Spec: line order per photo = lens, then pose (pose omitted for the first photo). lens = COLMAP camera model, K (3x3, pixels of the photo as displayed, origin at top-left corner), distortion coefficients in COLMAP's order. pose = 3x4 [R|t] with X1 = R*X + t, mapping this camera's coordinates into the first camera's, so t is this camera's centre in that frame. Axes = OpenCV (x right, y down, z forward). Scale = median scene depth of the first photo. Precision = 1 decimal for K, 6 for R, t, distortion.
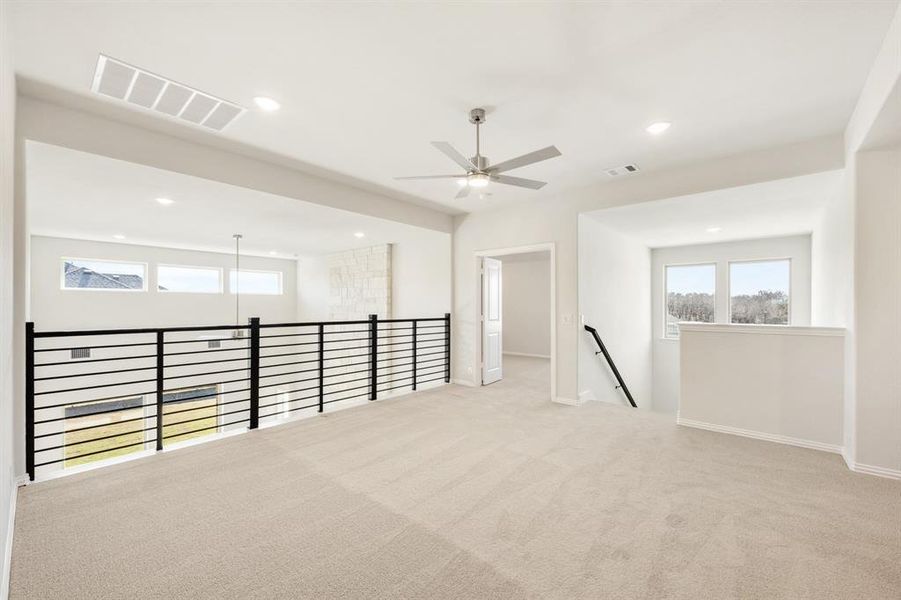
lens RADIAL K [[358.9, 0, 506.4], [0, 358.9, 290.2], [0, 0, 1]] dist [-0.000402, -0.000080]
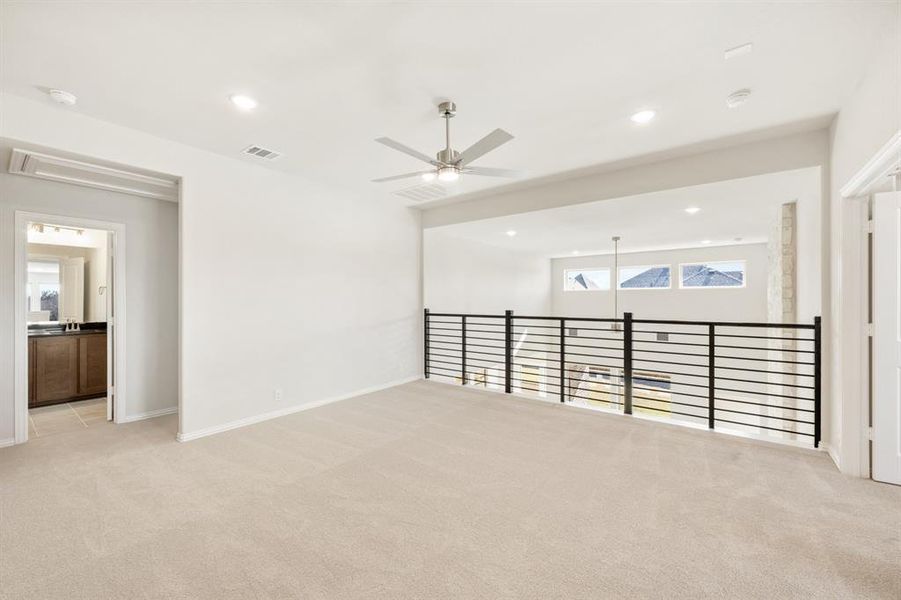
lens RADIAL K [[364.0, 0, 452.6], [0, 364.0, 298.4], [0, 0, 1]] dist [-0.001742, -0.000186]
pose [[-0.002079, -0.006250, -0.999978, 0.390266], [0.042180, 0.999090, -0.006332, 0.018817], [0.999108, -0.042192, -0.001813, 0.476225]]
